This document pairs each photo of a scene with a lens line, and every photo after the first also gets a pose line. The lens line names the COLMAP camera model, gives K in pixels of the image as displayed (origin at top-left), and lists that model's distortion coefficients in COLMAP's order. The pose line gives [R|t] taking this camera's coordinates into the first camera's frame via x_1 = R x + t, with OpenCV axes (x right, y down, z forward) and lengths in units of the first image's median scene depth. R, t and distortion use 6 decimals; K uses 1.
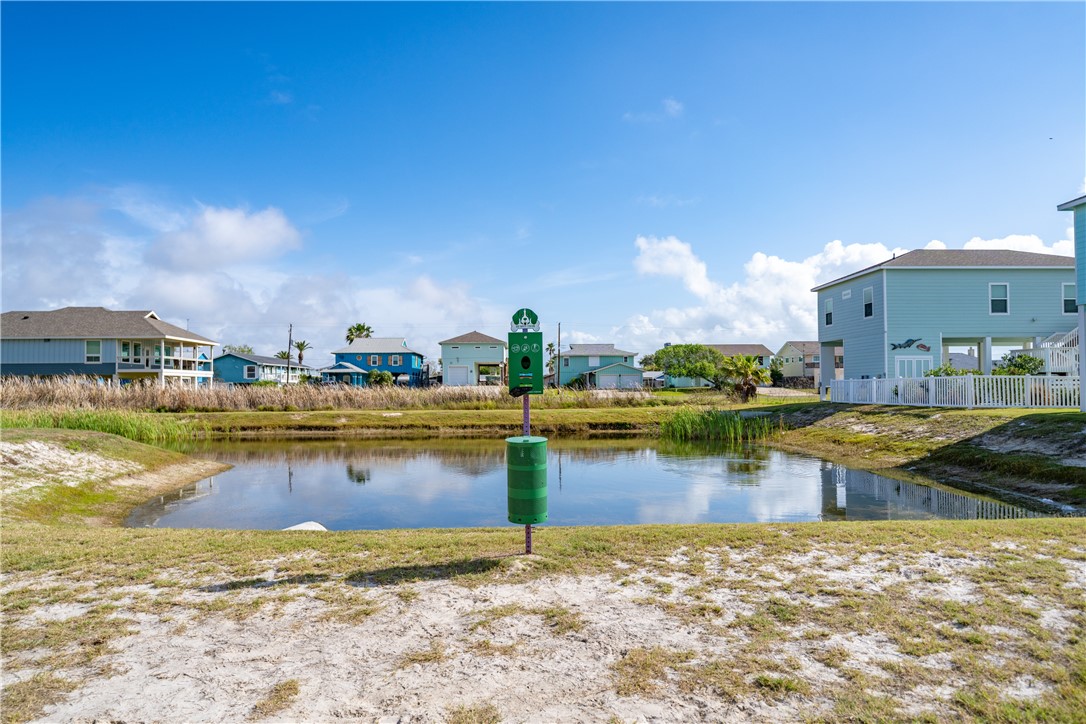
lens RADIAL K [[715.4, 0, 542.1], [0, 715.4, 361.6], [0, 0, 1]] dist [0.002887, -0.000787]
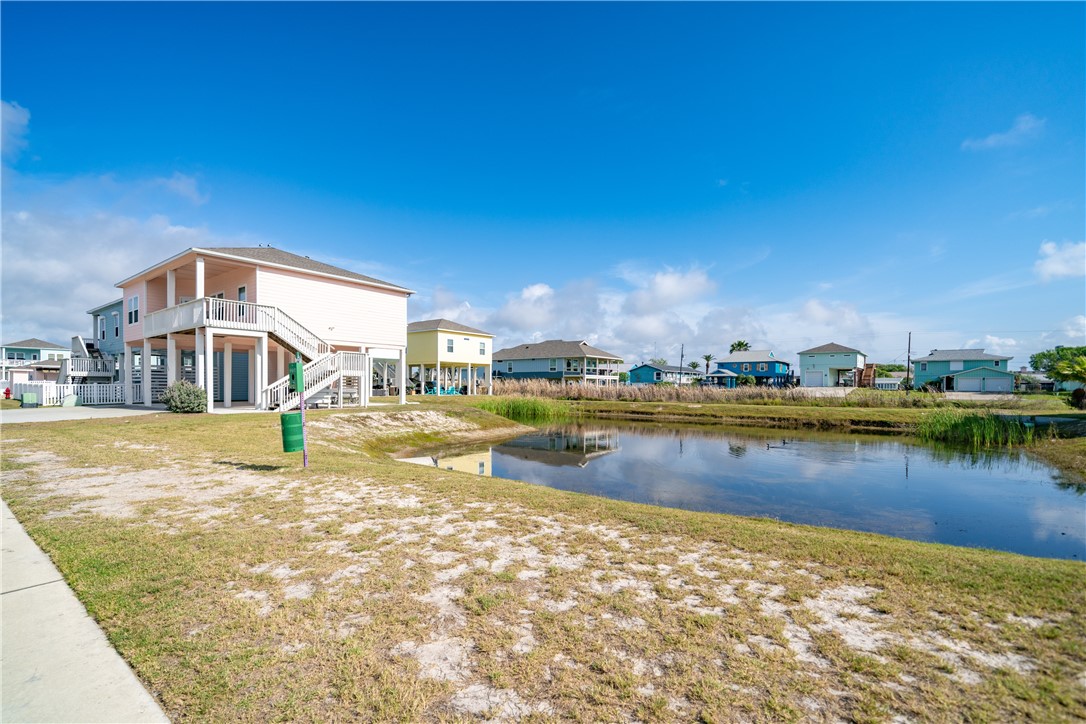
lens RADIAL K [[493.5, 0, 539.7], [0, 493.5, 396.6], [0, 0, 1]] dist [0.001568, -0.000629]
pose [[0.762787, 0.025468, -0.646148, 0.137774], [0.011446, 0.998536, 0.052869, -0.000944], [0.646548, -0.047724, 0.761379, 0.033583]]
